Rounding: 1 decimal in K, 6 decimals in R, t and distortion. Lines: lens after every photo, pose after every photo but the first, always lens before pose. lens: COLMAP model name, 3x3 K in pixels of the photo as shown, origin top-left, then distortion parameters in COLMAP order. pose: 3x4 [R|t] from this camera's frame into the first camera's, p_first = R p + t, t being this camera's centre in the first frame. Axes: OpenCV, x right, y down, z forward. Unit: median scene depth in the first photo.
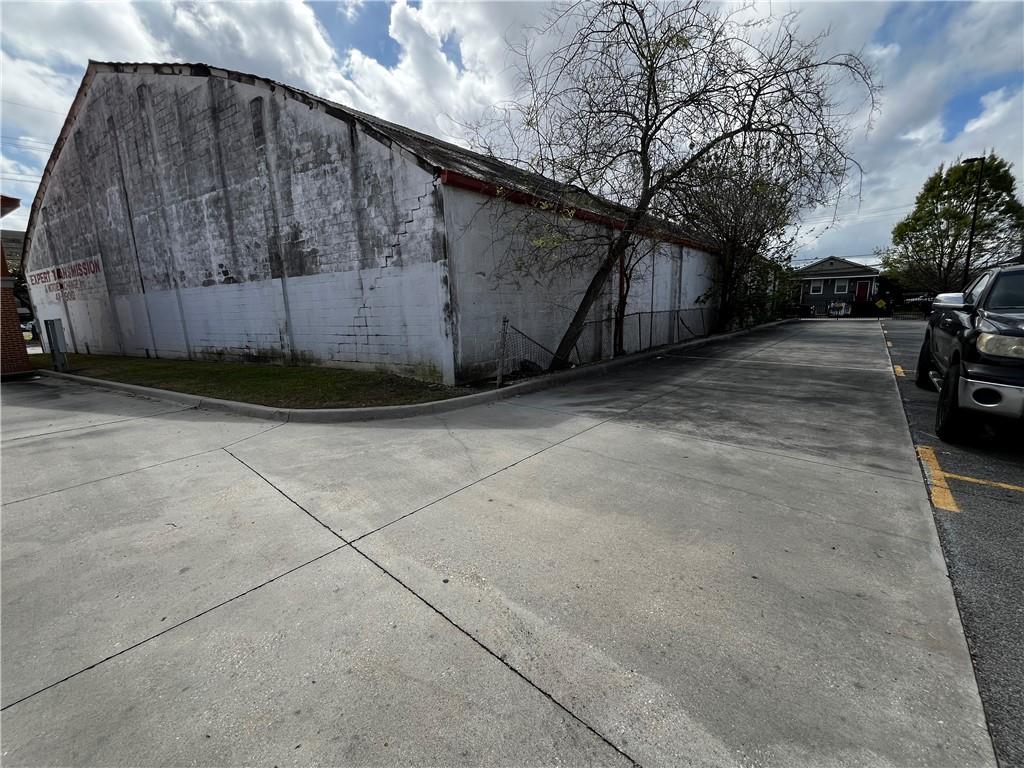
lens RADIAL K [[415.0, 0, 512.0], [0, 415.0, 384.0], [0, 0, 1]] dist [-0.004407, 0.000249]
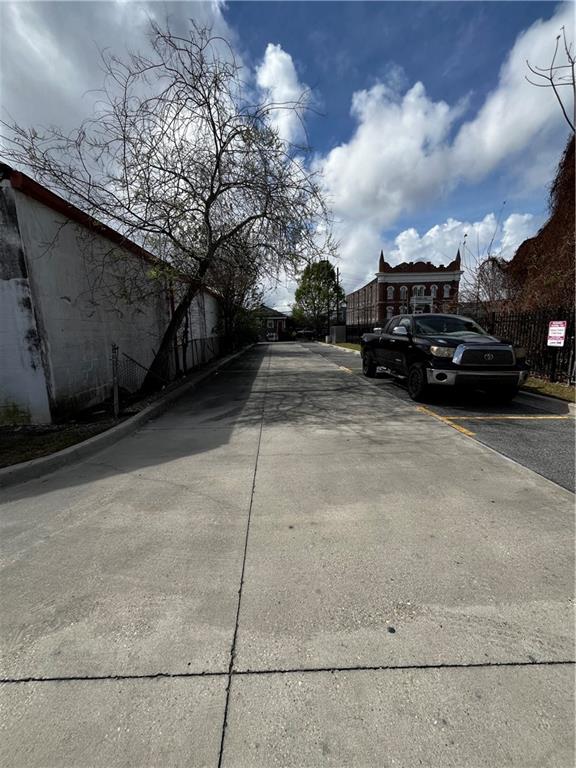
lens RADIAL K [[311.2, 0, 288.0], [0, 311.2, 384.0], [0, 0, 1]] dist [-0.004407, 0.000249]
pose [[0.728042, -0.106418, 0.677222, -0.313833], [0.127562, 0.991654, 0.018693, -0.042065], [-0.673559, 0.072779, 0.735541, 0.267915]]
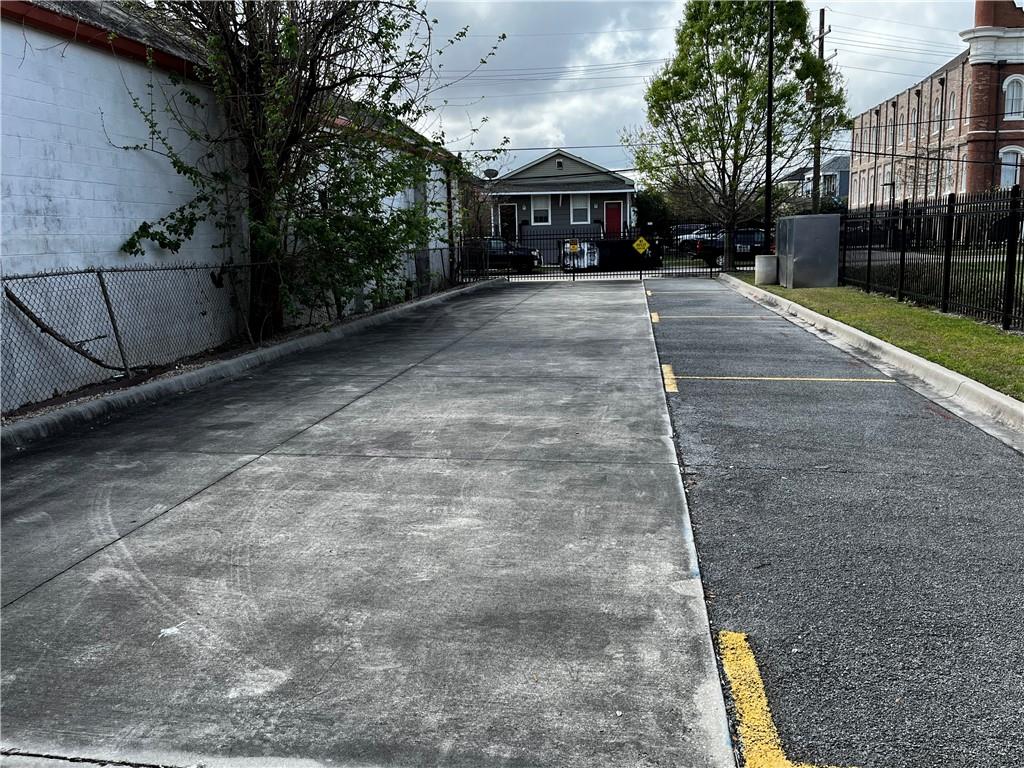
lens RADIAL K [[852.8, 0, 512.0], [0, 852.8, 384.0], [0, 0, 1]] dist [0.048468, -0.001391]
pose [[0.842673, -0.089264, 0.530975, 1.161639], [0.104873, 0.994485, 0.000750, -0.260618], [-0.528114, 0.055053, 0.847387, 1.288191]]
